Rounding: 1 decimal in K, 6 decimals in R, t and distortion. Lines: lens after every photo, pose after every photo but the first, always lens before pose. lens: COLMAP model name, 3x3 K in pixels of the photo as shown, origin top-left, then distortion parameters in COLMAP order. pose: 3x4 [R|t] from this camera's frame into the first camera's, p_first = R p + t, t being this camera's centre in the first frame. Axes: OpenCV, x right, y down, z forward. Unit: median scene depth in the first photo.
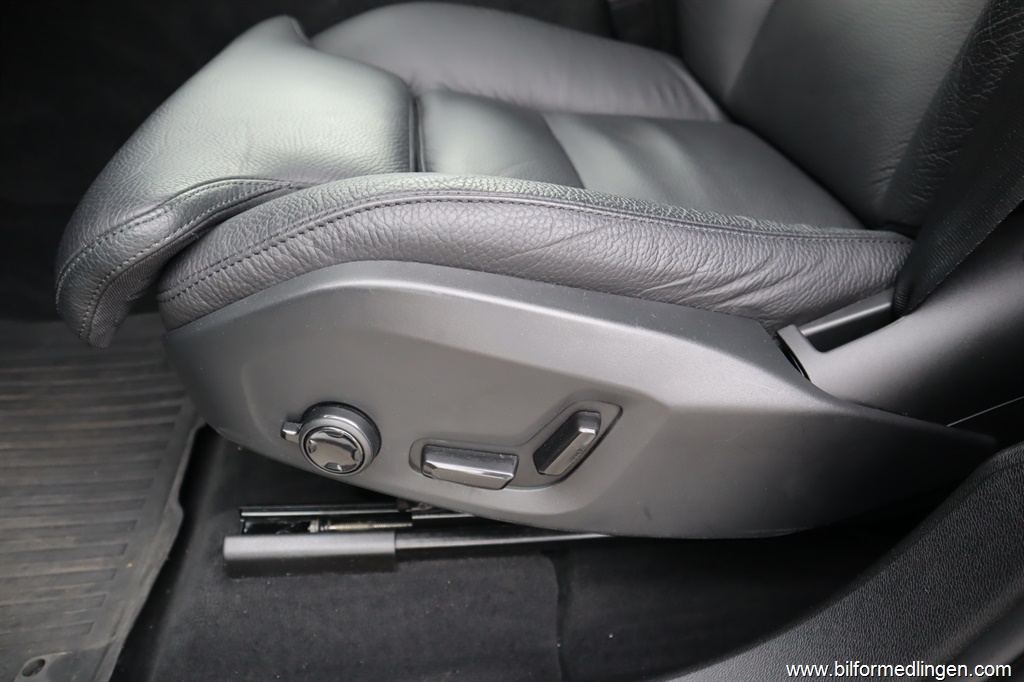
lens RADIAL K [[728.1, 0, 512.0], [0, 728.1, 341.0], [0, 0, 1]] dist [-0.077433, 0.004868]
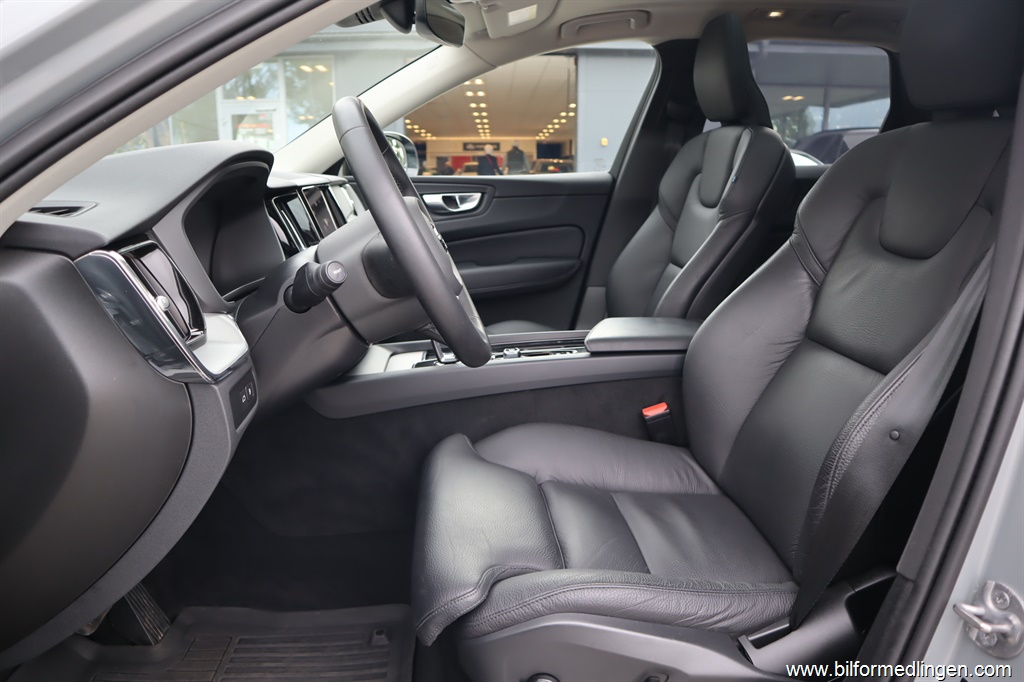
lens RADIAL K [[728.1, 0, 512.0], [0, 728.1, 341.0], [0, 0, 1]] dist [-0.077433, 0.004868]
pose [[0.999360, -0.005347, -0.035369, -0.242503], [-0.006972, 0.940680, -0.339222, -0.127841], [0.035085, 0.339252, 0.940041, -1.411955]]
